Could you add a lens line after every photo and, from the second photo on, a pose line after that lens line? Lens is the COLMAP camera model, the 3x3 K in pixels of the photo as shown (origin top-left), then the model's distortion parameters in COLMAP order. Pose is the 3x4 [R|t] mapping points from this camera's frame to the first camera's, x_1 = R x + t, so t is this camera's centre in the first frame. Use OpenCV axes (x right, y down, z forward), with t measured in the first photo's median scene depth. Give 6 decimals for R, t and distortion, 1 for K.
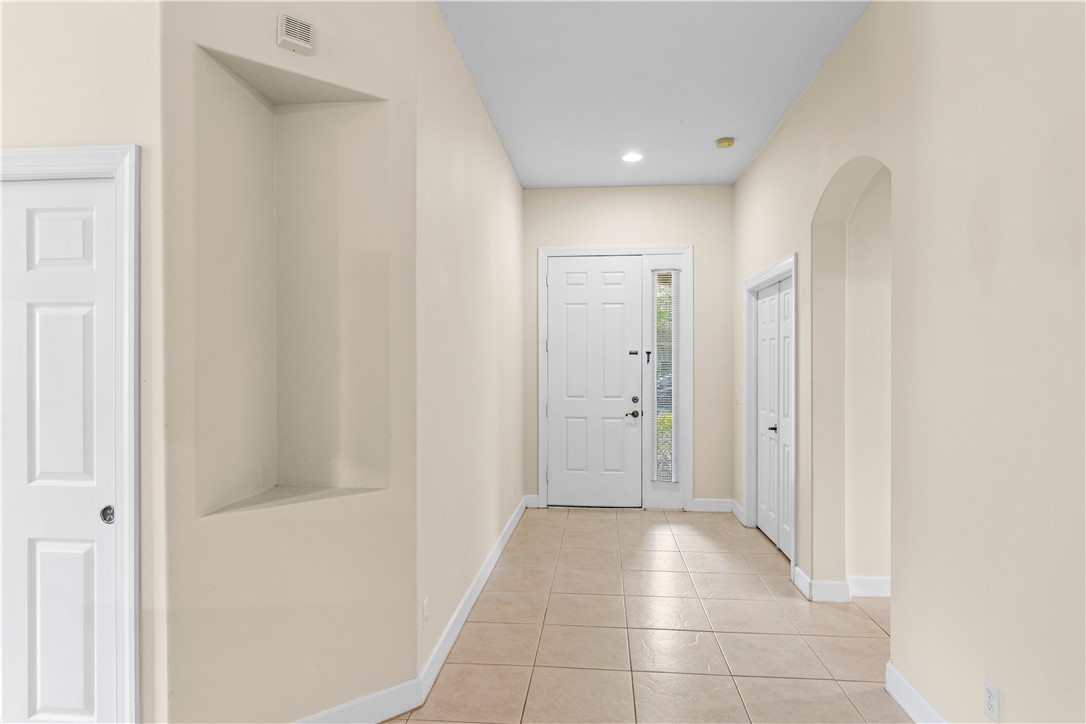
lens RADIAL K [[584.5, 0, 535.4], [0, 584.5, 365.7], [0, 0, 1]] dist [0.001453, 0.000060]
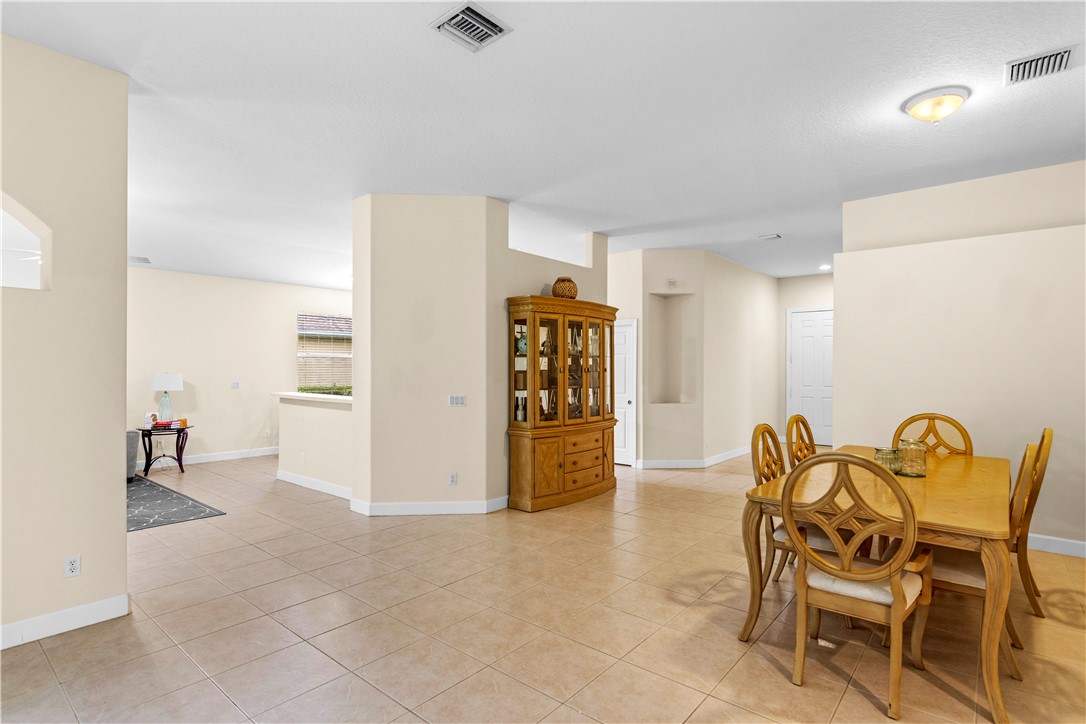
lens RADIAL K [[560.1, 0, 546.3], [0, 560.1, 369.0], [0, 0, 1]] dist [-0.010300, -0.000843]
pose [[0.833421, 0.004391, -0.552622, 0.388823], [-0.006905, 0.999973, -0.002469, 0.008055], [0.552596, 0.005874, 0.833429, -1.039906]]
